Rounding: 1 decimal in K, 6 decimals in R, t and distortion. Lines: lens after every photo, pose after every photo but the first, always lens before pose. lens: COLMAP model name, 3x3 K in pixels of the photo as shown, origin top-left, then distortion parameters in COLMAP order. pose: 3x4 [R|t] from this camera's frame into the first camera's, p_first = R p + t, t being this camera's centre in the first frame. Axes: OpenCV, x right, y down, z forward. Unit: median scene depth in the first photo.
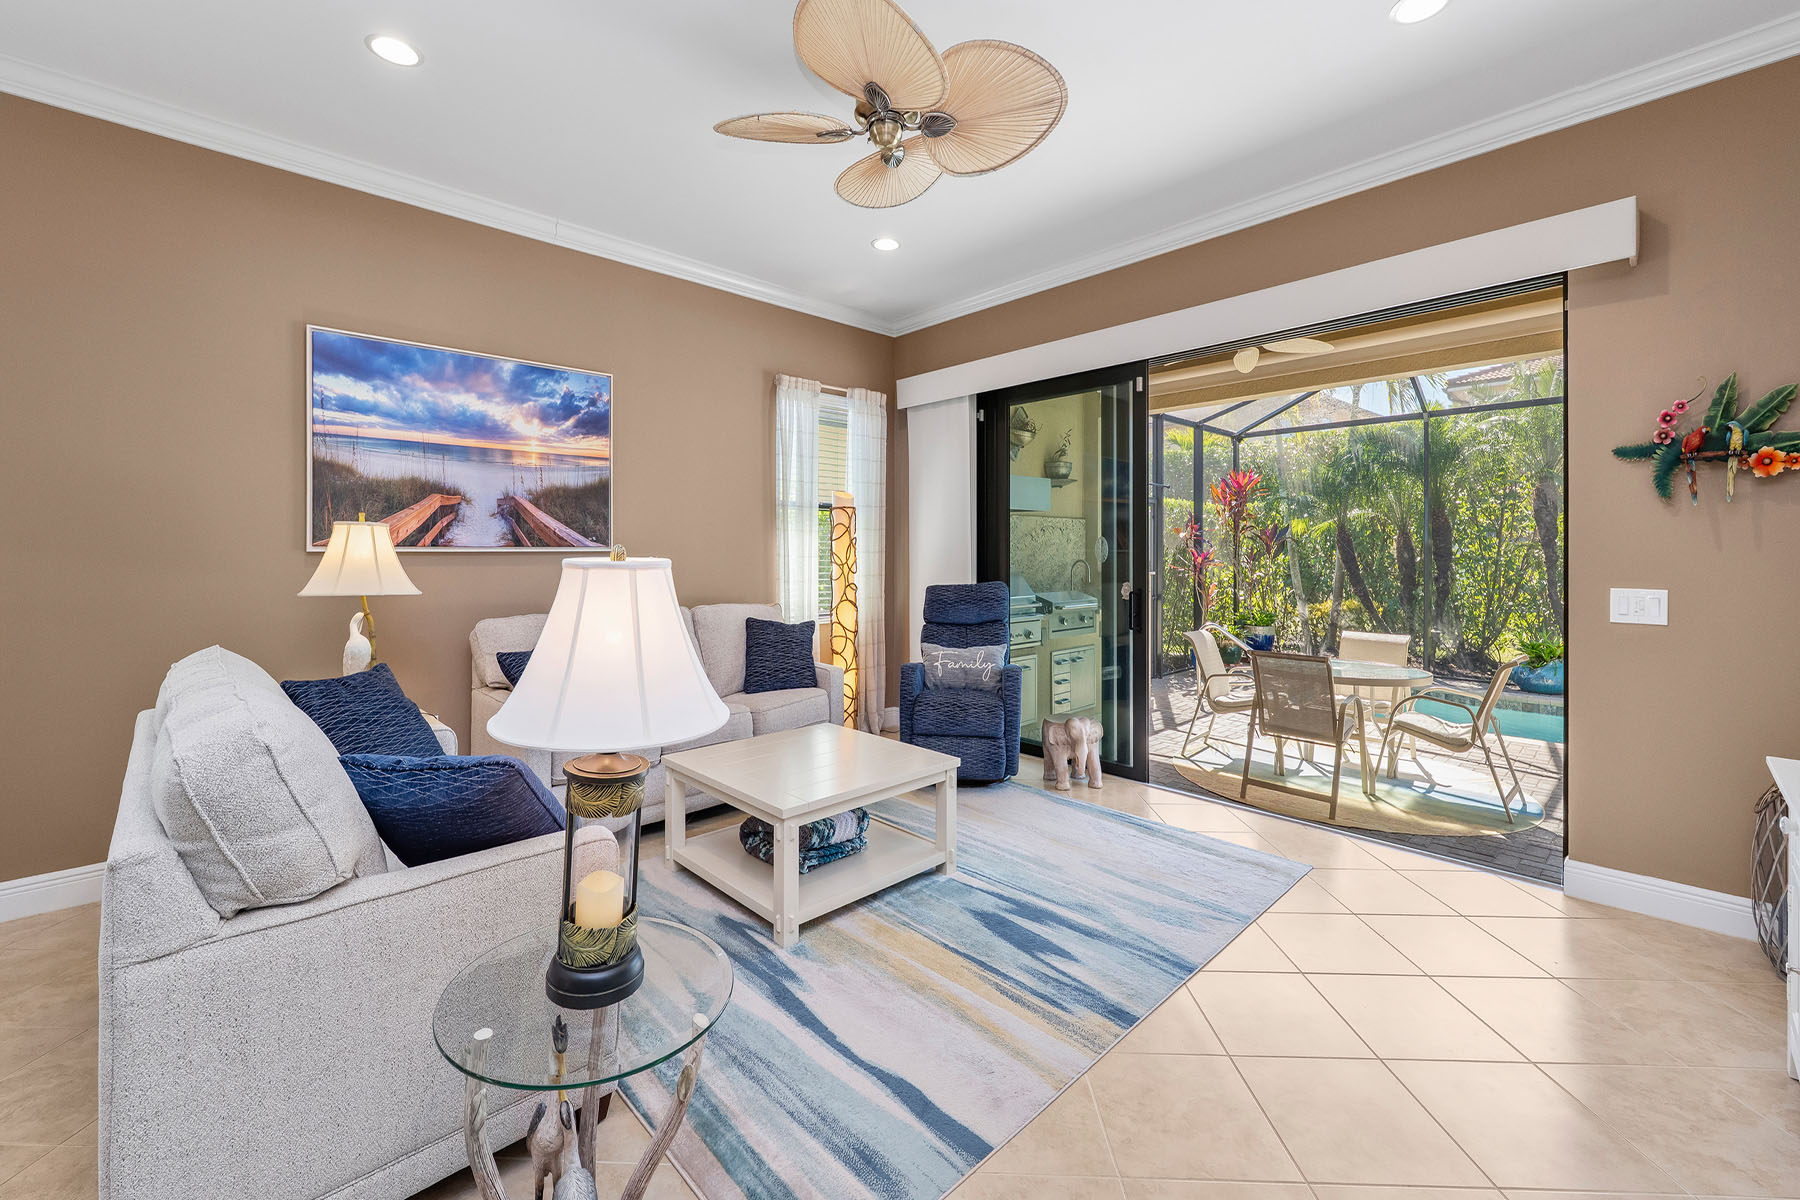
lens RADIAL K [[740.2, 0, 903.9], [0, 740.2, 552.4], [0, 0, 1]] dist [-0.005176, 0.000221]
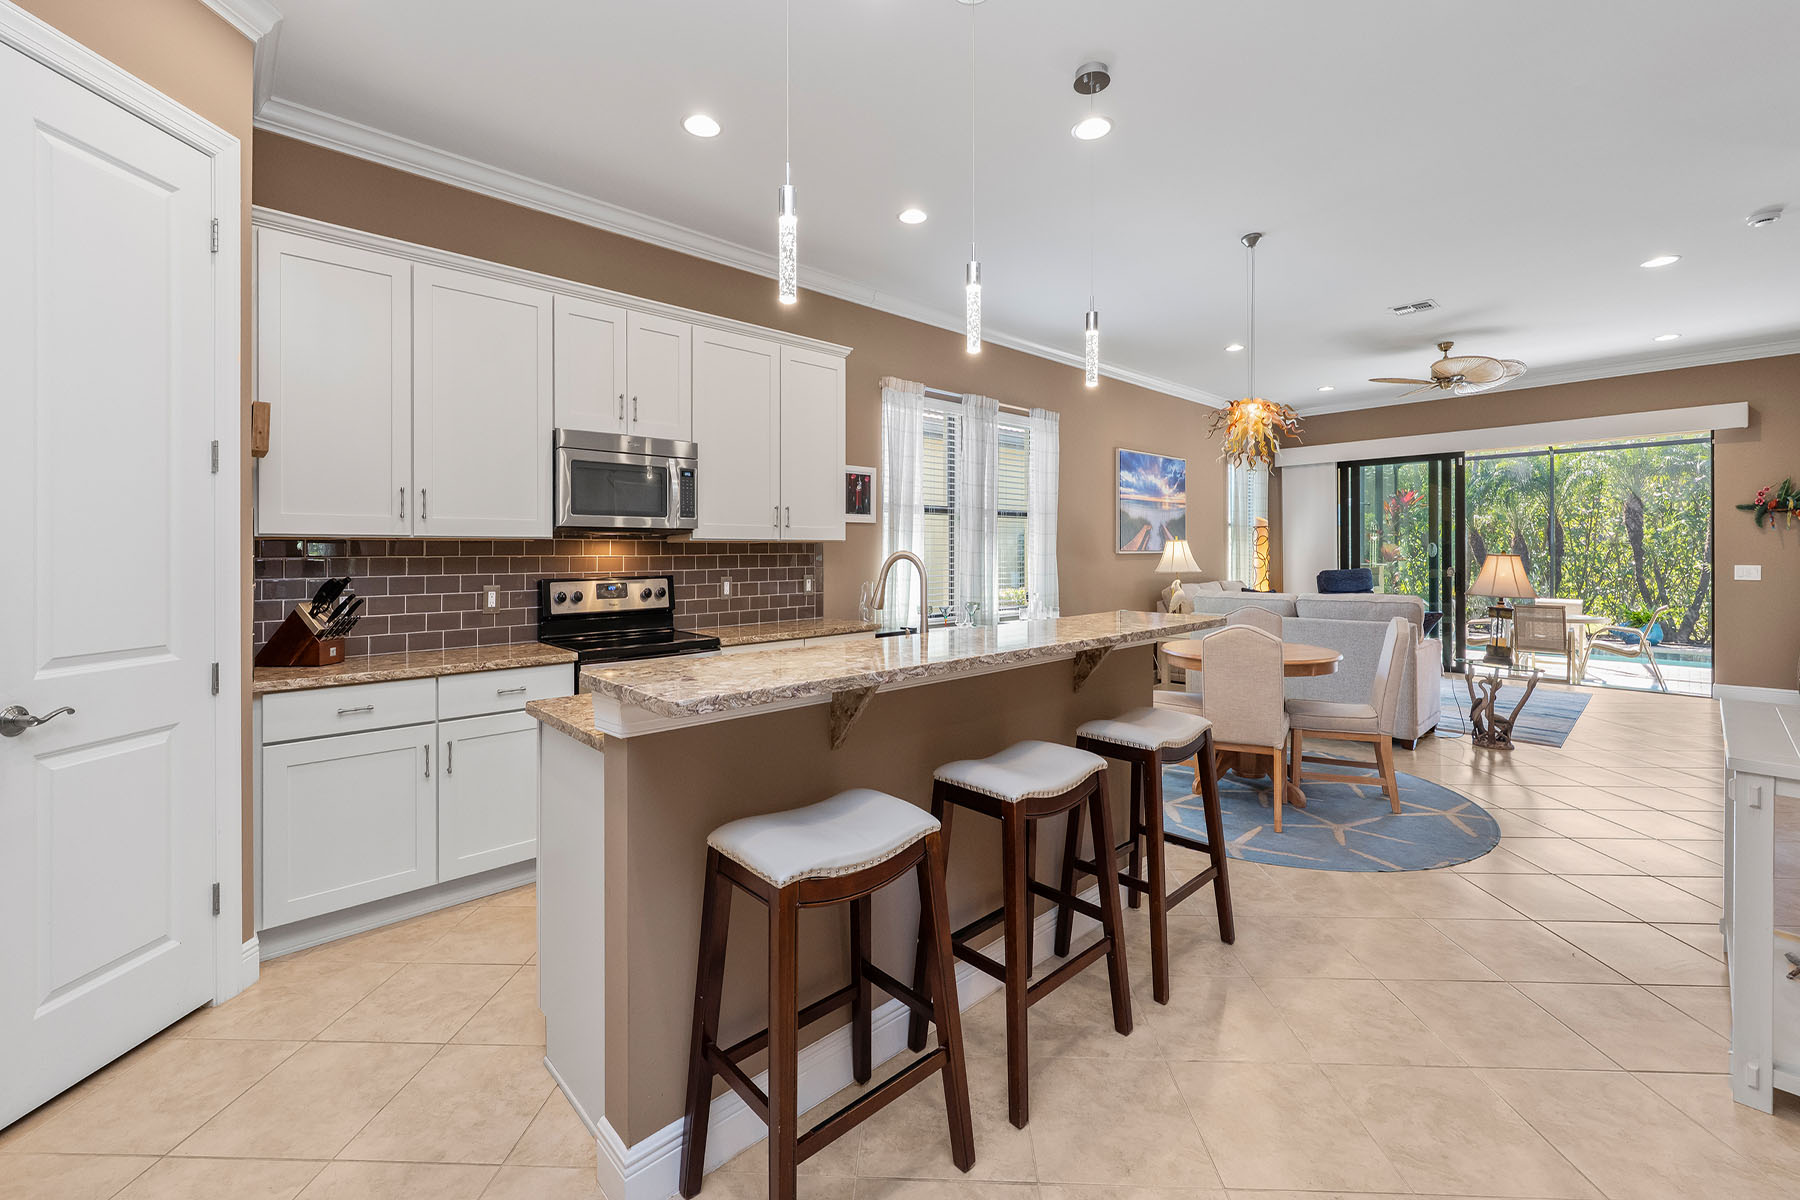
lens RADIAL K [[740.2, 0, 886.5], [0, 740.2, 555.2], [0, 0, 1]] dist [-0.005176, 0.000221]
pose [[0.999810, -0.005627, -0.018643, -1.415905], [0.005730, 0.999969, 0.005468, -0.010295], [0.018612, -0.005574, 0.999811, -1.159891]]
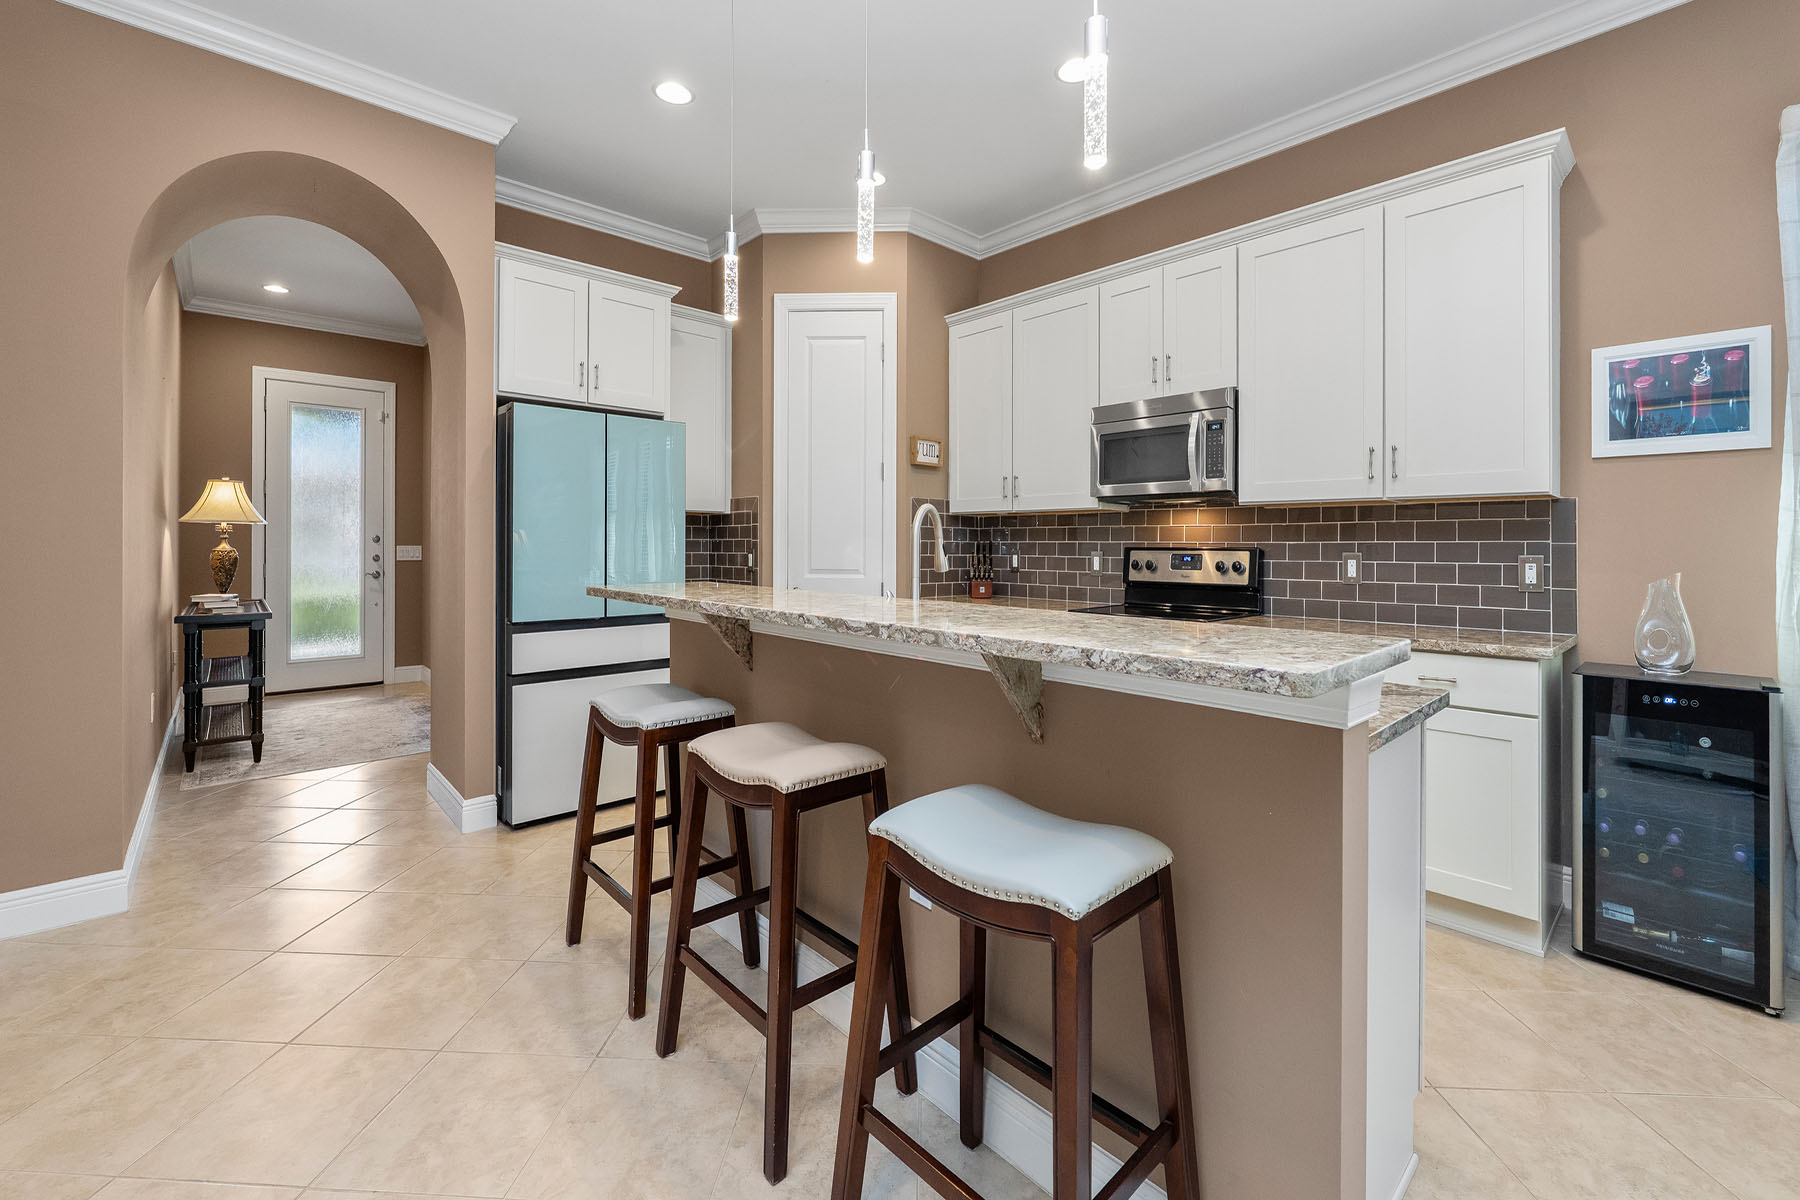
lens RADIAL K [[740.2, 0, 893.8], [0, 740.2, 540.9], [0, 0, 1]] dist [-0.005176, 0.000221]
pose [[-0.016994, -0.002970, -0.999851, -0.766534], [-0.002885, 0.999992, -0.002922, 0.022753], [0.999851, 0.002835, -0.017002, -0.429619]]
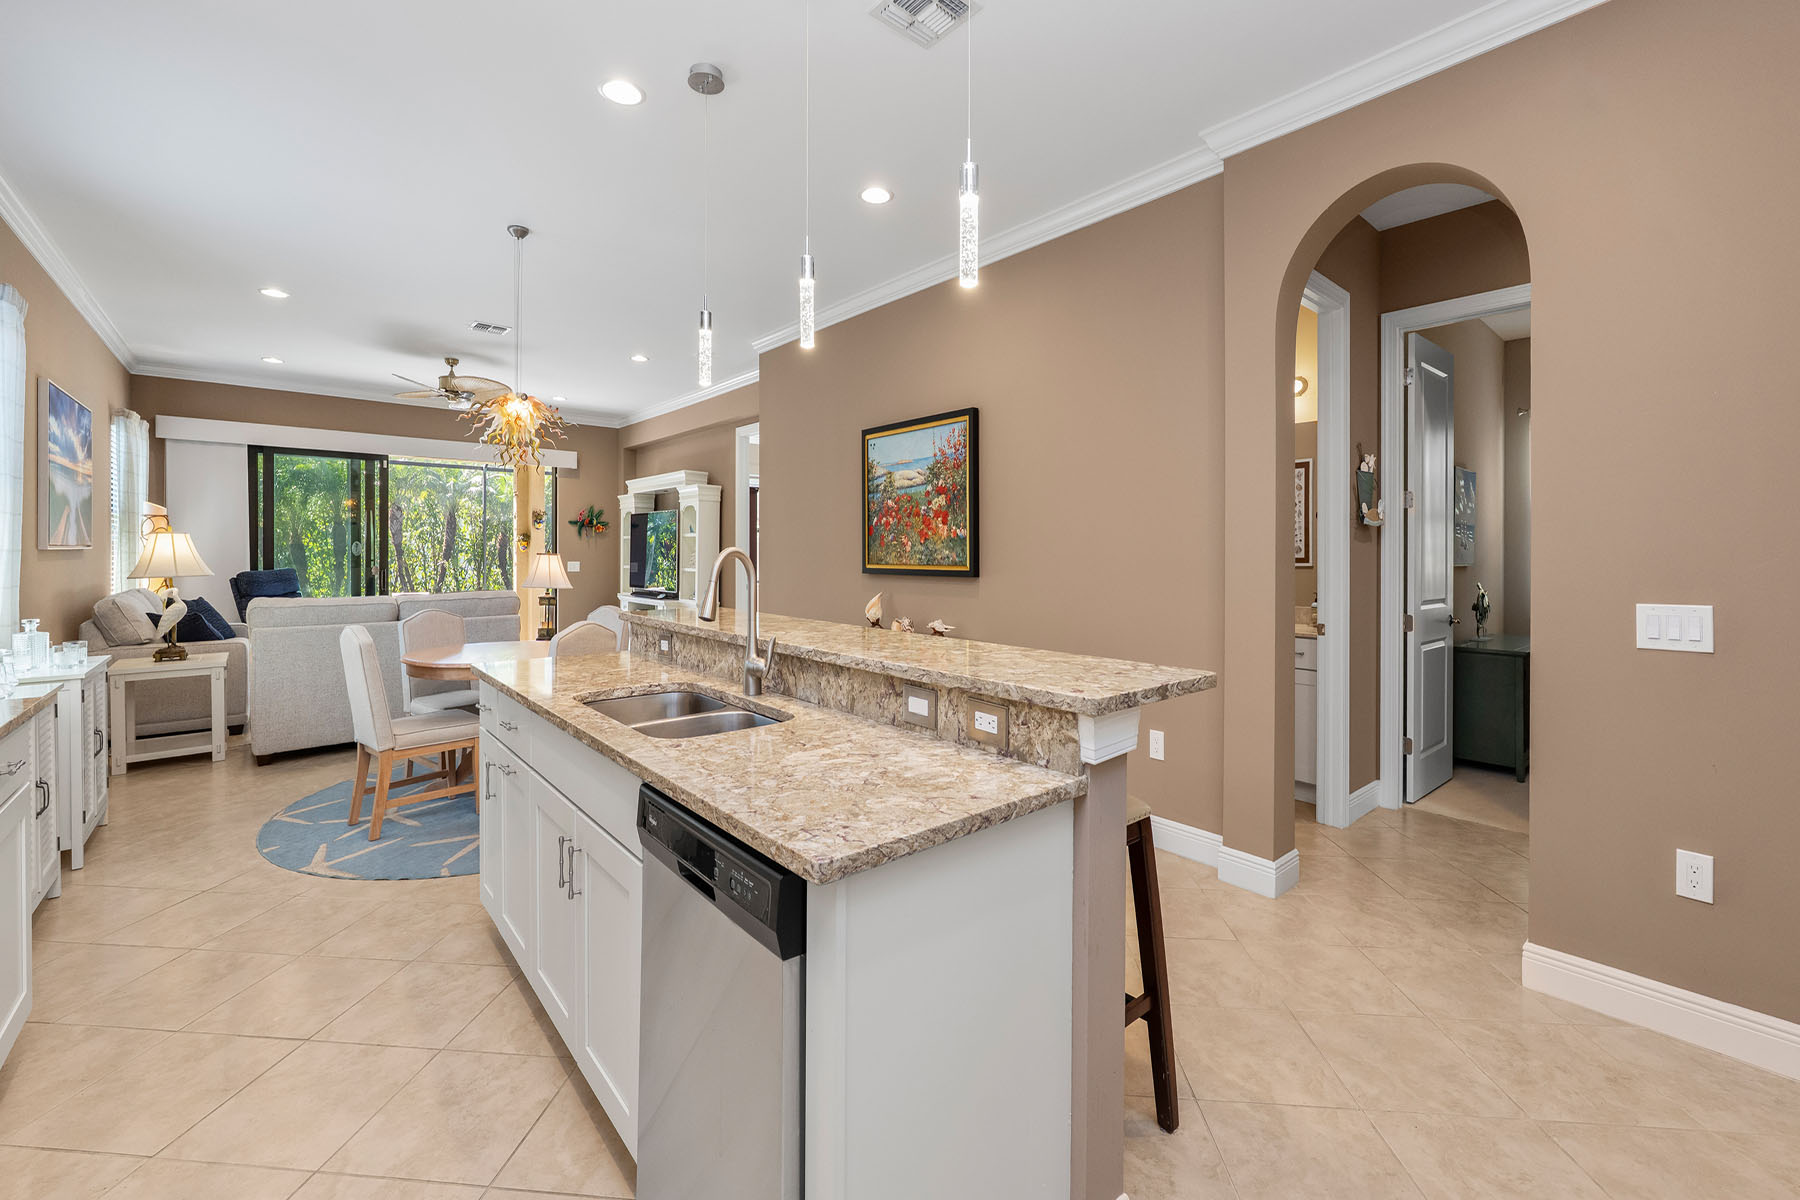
lens RADIAL K [[740.2, 0, 904.1], [0, 740.2, 557.0], [0, 0, 1]] dist [-0.005176, 0.000221]
pose [[0.037882, -0.007292, 0.999256, -2.034969], [-0.007581, 0.999942, 0.007585, -0.008226], [-0.999253, -0.007863, 0.037825, -0.585089]]
